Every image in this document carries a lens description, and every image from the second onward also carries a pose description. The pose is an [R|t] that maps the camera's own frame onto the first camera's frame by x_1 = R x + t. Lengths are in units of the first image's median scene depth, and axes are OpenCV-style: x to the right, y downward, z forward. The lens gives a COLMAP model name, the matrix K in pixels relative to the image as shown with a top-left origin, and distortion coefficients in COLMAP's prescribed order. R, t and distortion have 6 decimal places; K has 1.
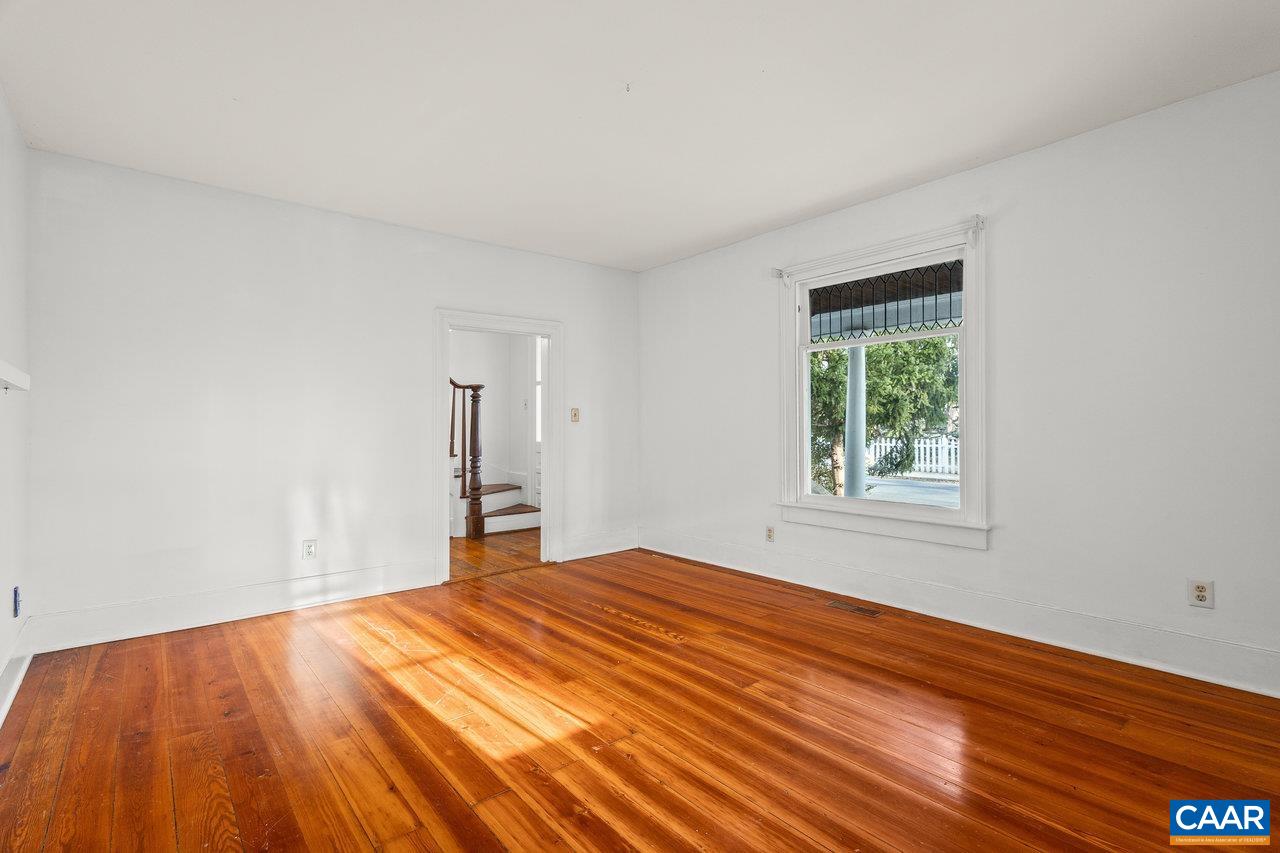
lens RADIAL K [[595.8, 0, 653.8], [0, 595.8, 424.1], [0, 0, 1]] dist [0.003352, 0.000814]
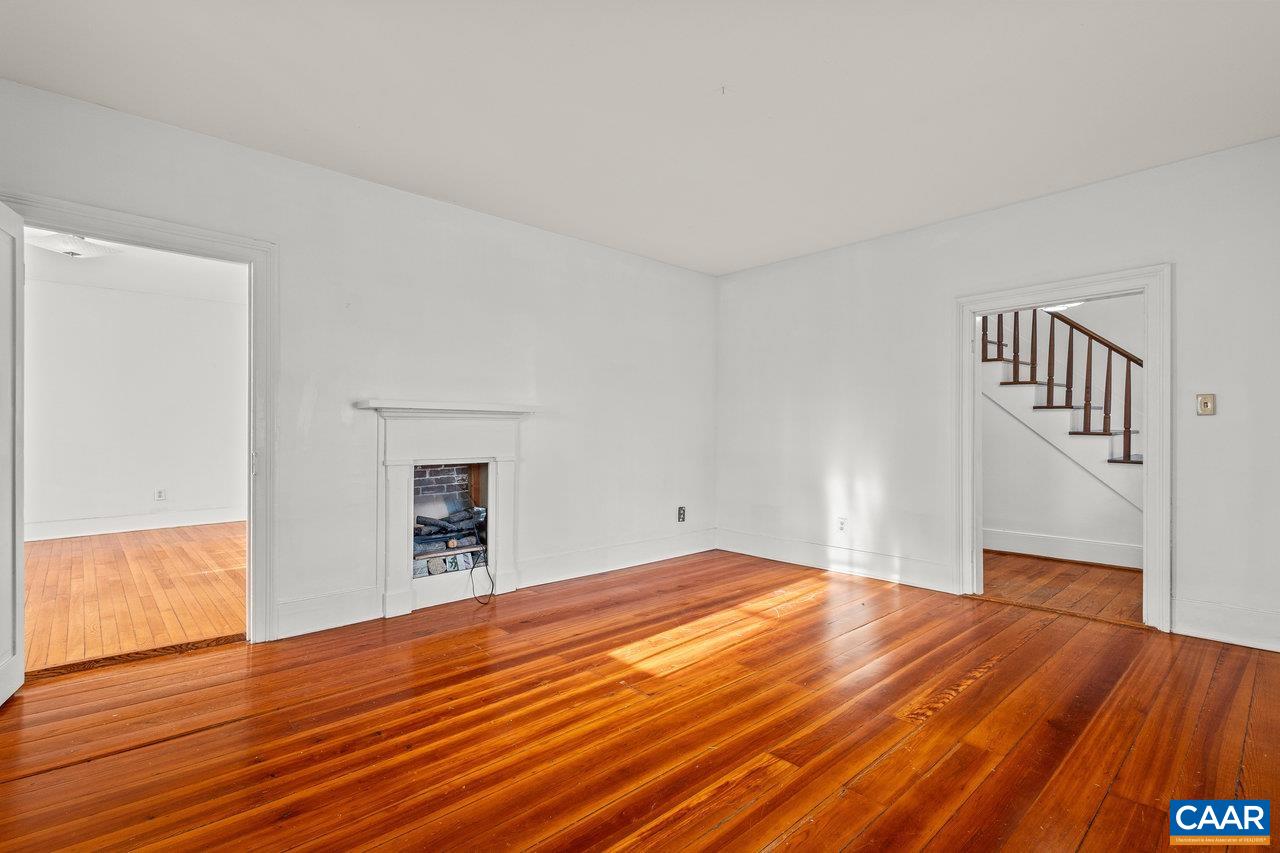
lens RADIAL K [[595.8, 0, 610.1], [0, 595.8, 428.0], [0, 0, 1]] dist [0.003352, 0.000814]
pose [[0.021632, -0.001426, -0.999765, 0.908782], [0.007415, 0.999972, -0.001266, 0.021690], [0.999739, -0.007386, 0.021642, 0.773133]]
